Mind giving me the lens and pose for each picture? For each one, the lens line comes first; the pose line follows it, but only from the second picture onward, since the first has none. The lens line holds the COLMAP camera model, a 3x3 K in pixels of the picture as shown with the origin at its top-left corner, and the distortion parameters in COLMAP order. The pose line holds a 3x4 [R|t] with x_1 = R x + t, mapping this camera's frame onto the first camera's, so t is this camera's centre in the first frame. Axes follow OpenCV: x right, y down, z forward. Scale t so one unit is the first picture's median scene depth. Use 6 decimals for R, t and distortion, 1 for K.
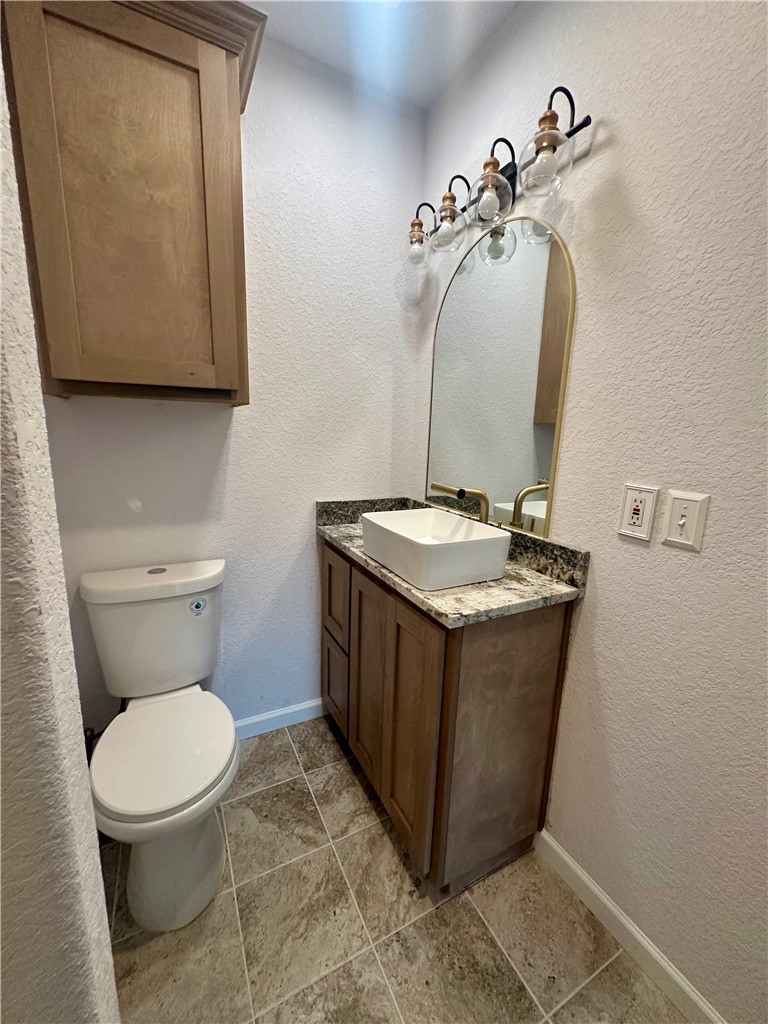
lens RADIAL K [[408.3, 0, 384.0], [0, 408.3, 512.0], [0, 0, 1]] dist [-0.003834, 0.000661]
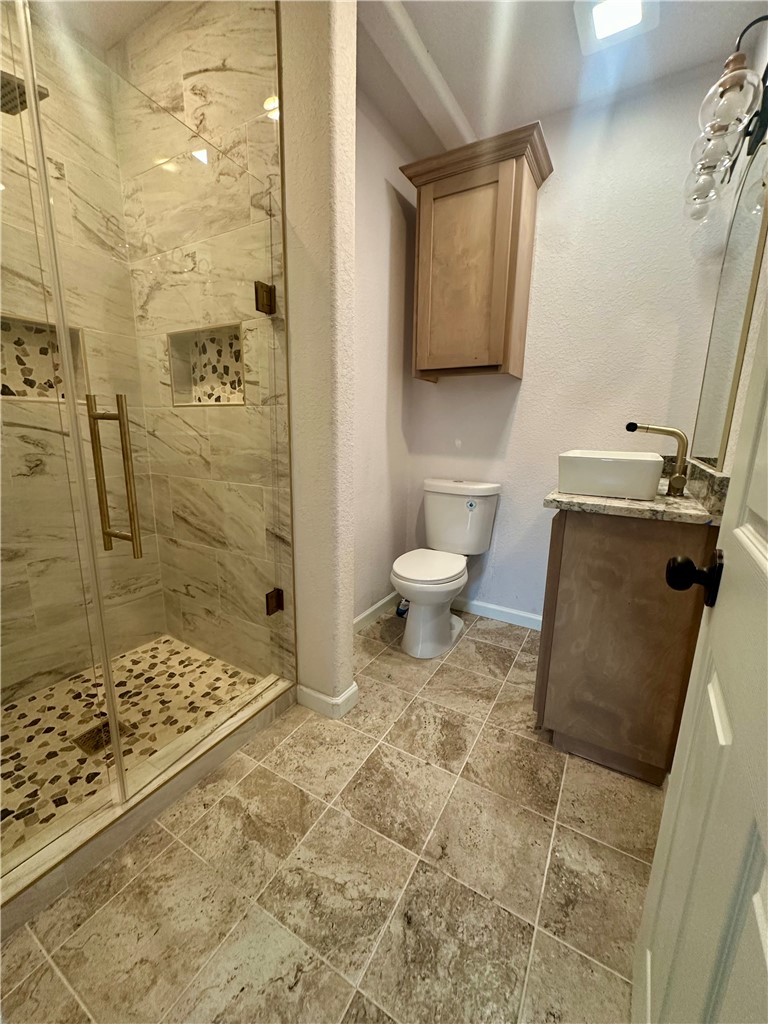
lens RADIAL K [[408.3, 0, 384.0], [0, 408.3, 512.0], [0, 0, 1]] dist [-0.003834, 0.000661]
pose [[0.532365, 0.155282, -0.832151, 0.832998], [-0.165658, 0.983135, 0.077477, 0.224150], [0.830147, 0.096606, 0.549111, -0.197945]]
